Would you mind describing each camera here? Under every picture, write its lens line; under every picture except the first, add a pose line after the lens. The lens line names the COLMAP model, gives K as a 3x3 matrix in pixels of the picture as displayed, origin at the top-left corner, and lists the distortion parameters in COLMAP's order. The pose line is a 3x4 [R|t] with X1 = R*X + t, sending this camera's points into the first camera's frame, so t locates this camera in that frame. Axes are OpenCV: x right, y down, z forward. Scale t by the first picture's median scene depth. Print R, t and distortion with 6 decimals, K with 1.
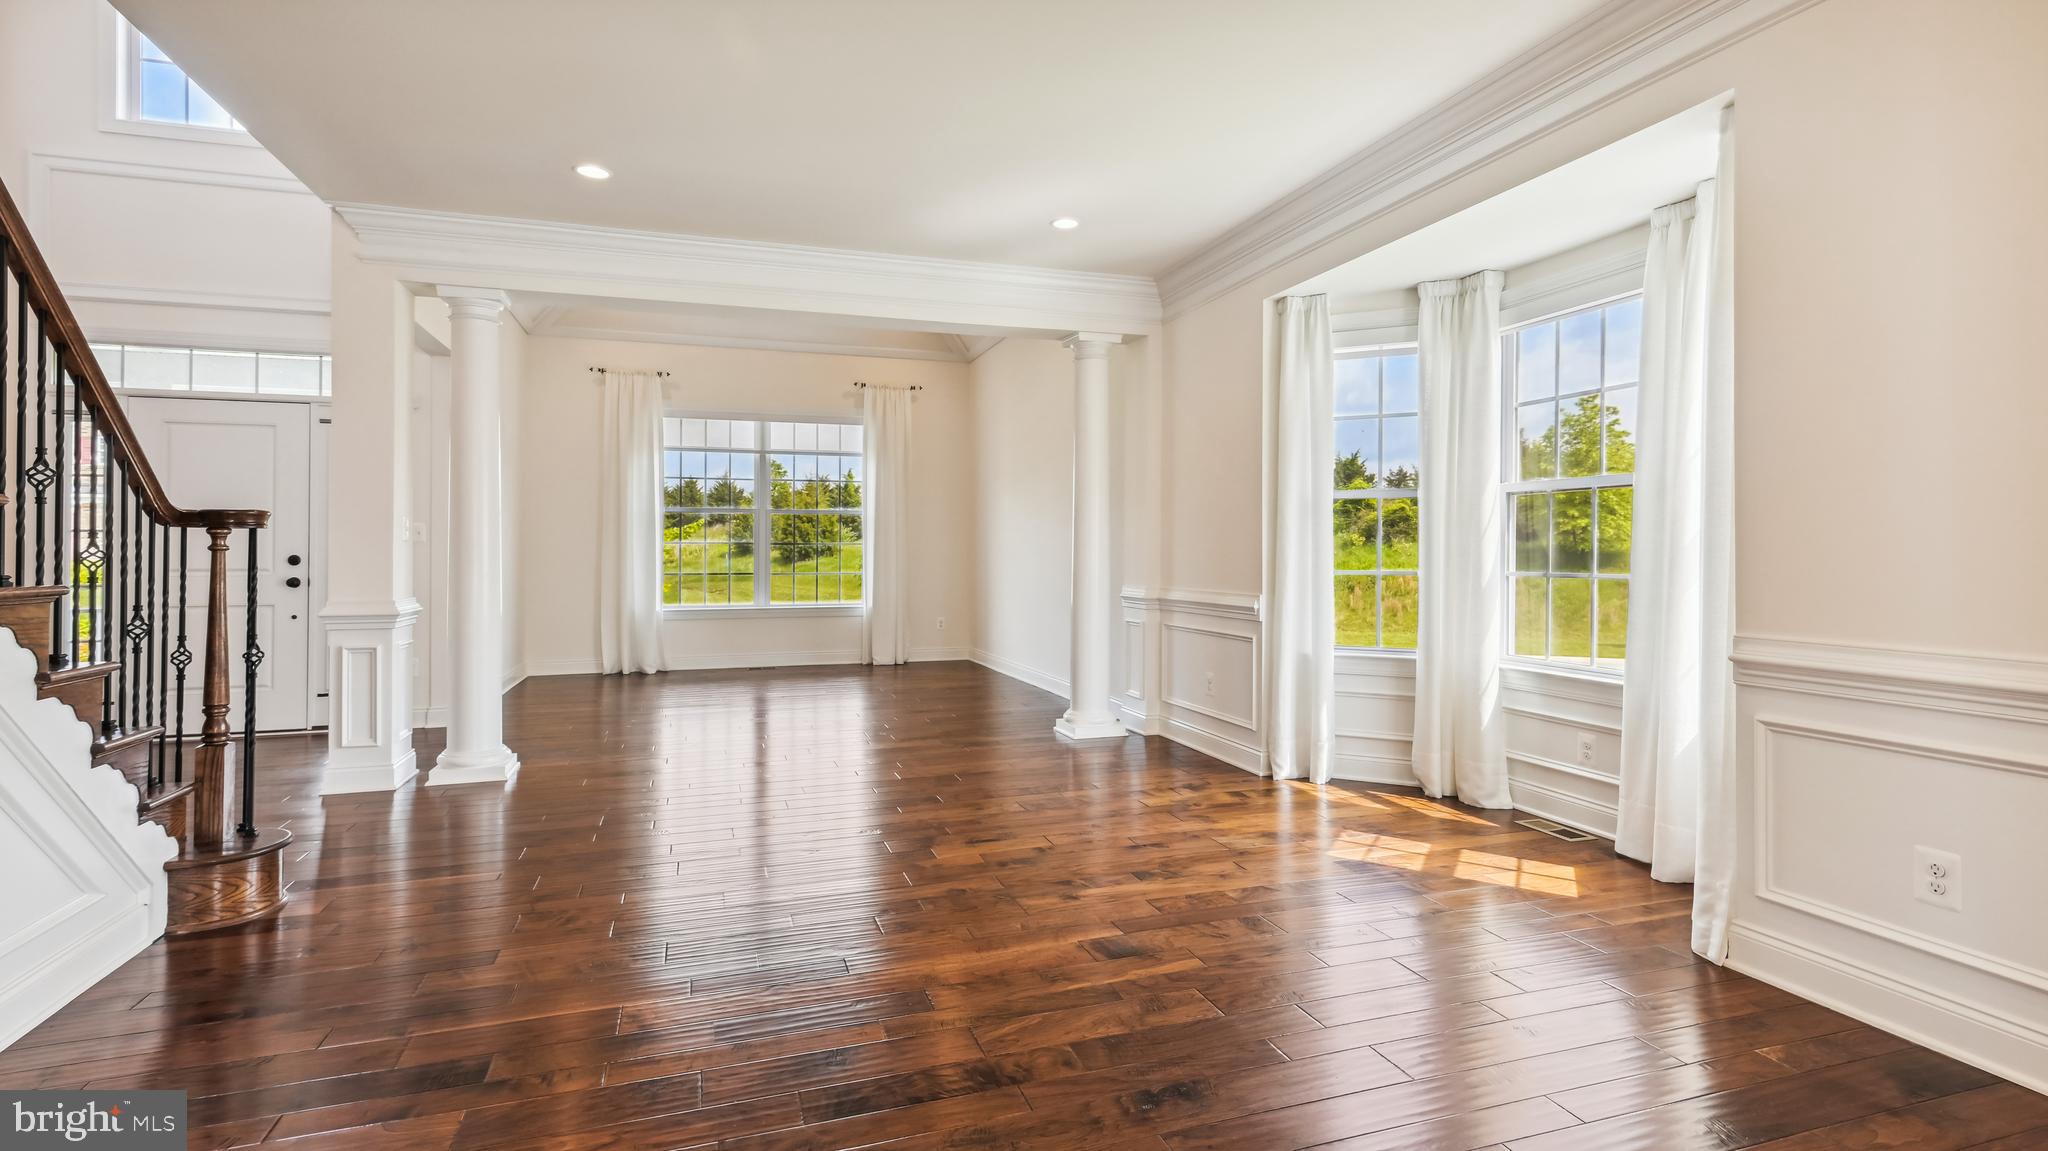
lens RADIAL K [[979.0, 0, 1024.6], [0, 979.0, 548.8], [0, 0, 1]] dist [-0.000724, -0.000215]
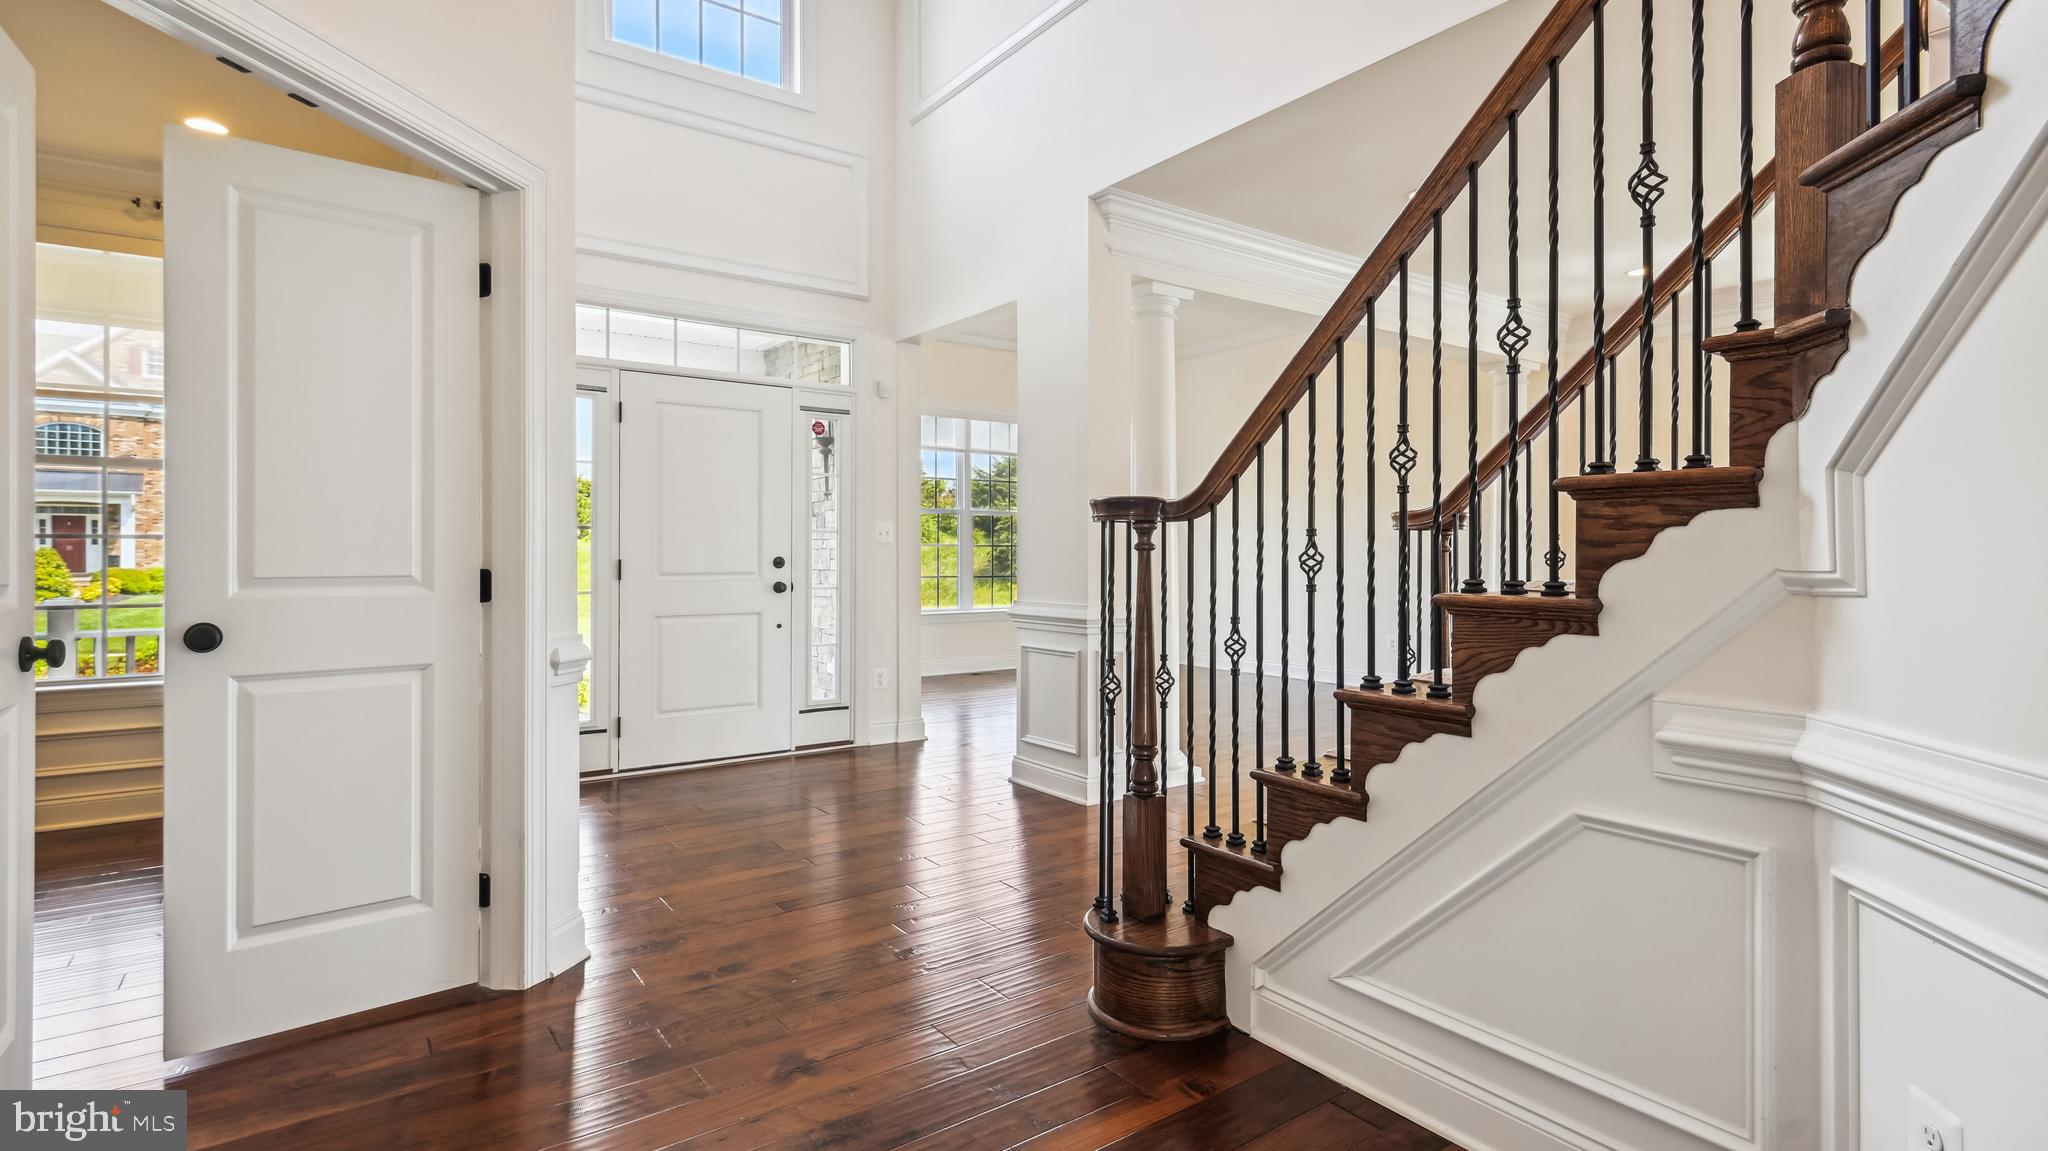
lens RADIAL K [[979.0, 0, 1024.6], [0, 979.0, 548.8], [0, 0, 1]] dist [-0.000724, -0.000215]
pose [[0.952553, -0.000840, 0.304371, -0.537410], [0.001338, 0.999998, -0.001429, 0.000530], [-0.304369, 0.001769, 0.952552, 0.051908]]
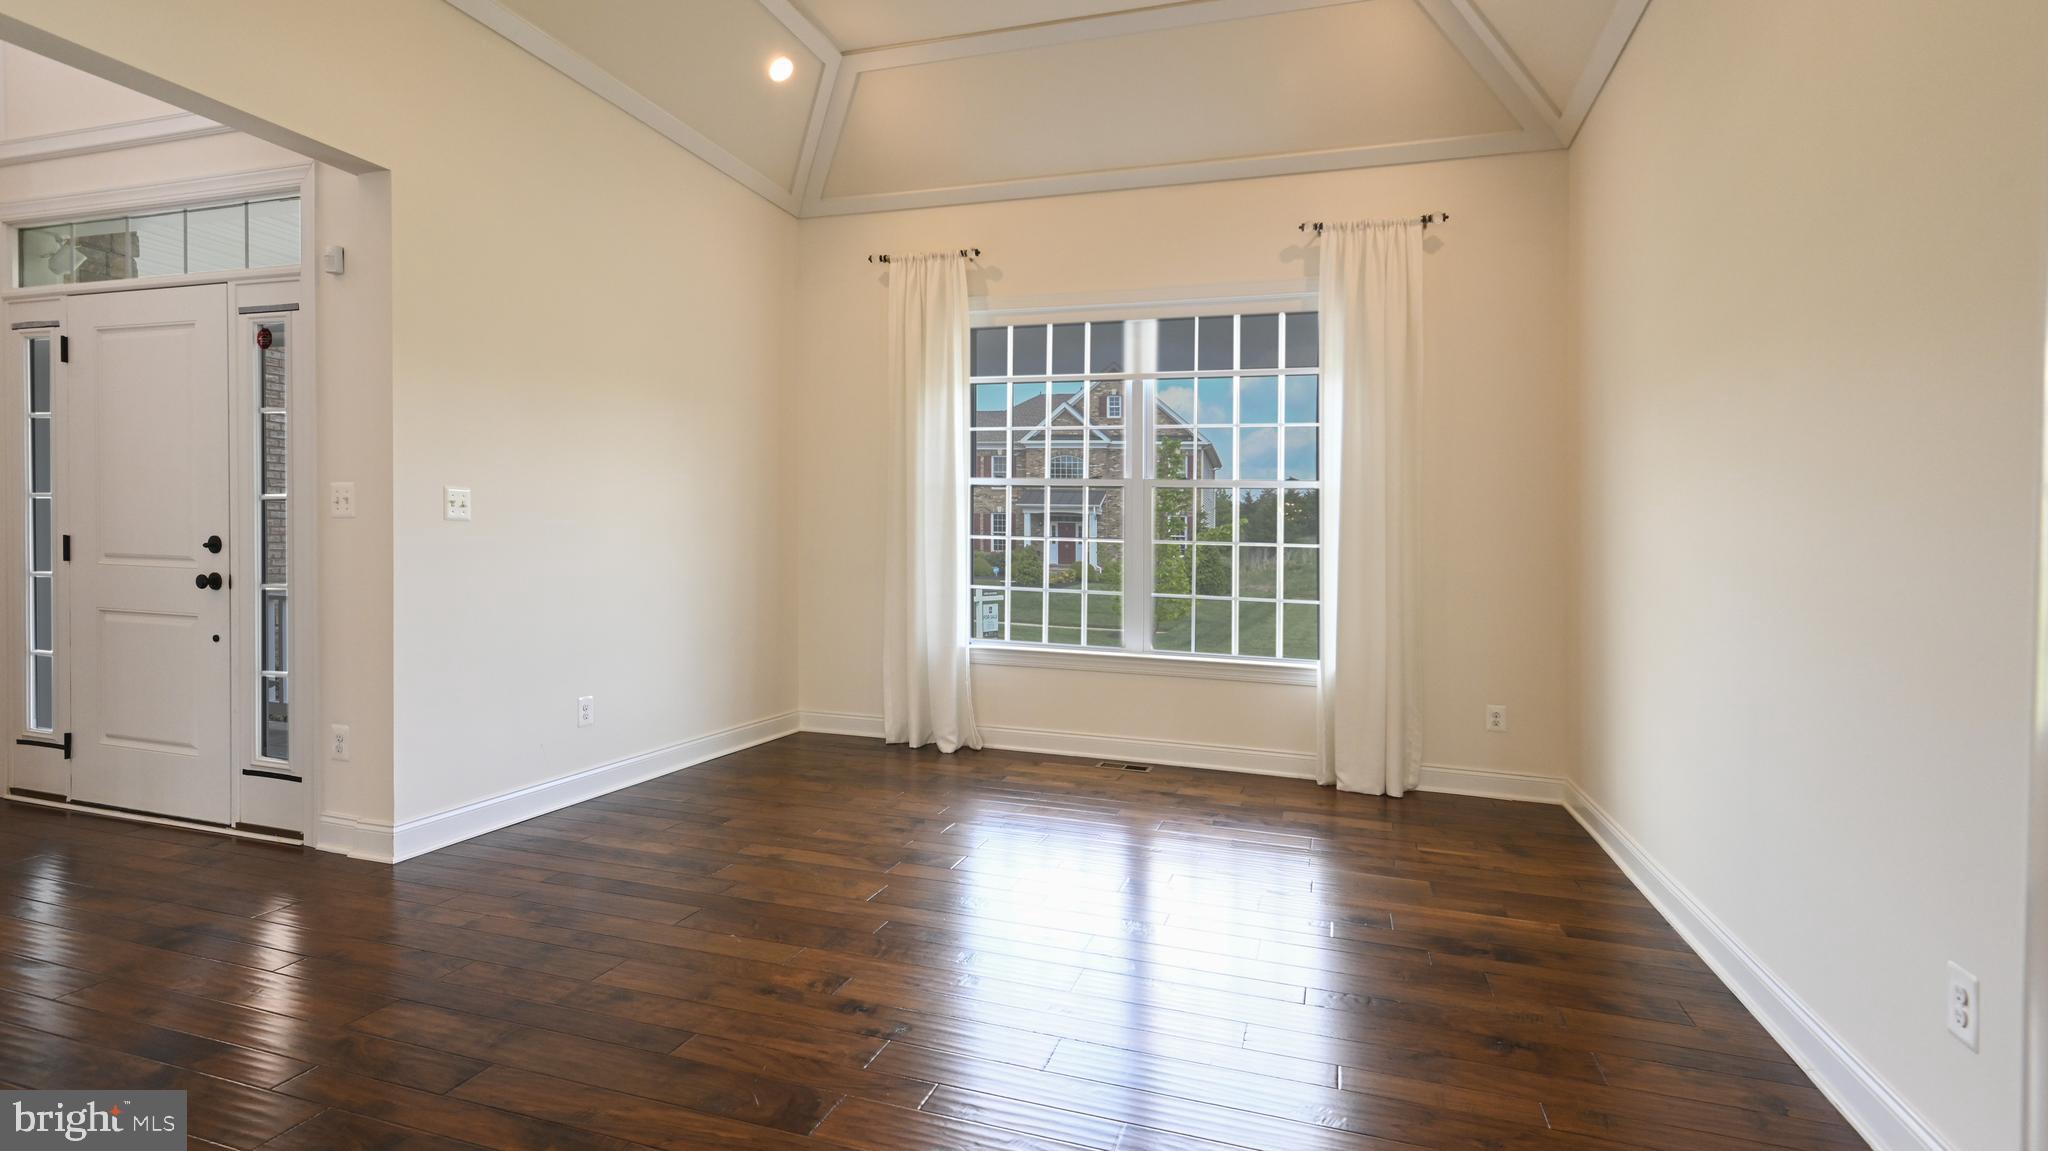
lens RADIAL K [[960.6, 0, 1026.1], [0, 960.6, 529.2], [0, 0, 1]] dist [-0.000508, -0.000132]
pose [[0.809239, 0.011204, -0.587373, 0.003995], [-0.028021, 0.999416, -0.019542, 0.000041], [0.586811, 0.032273, 0.809081, 0.543413]]
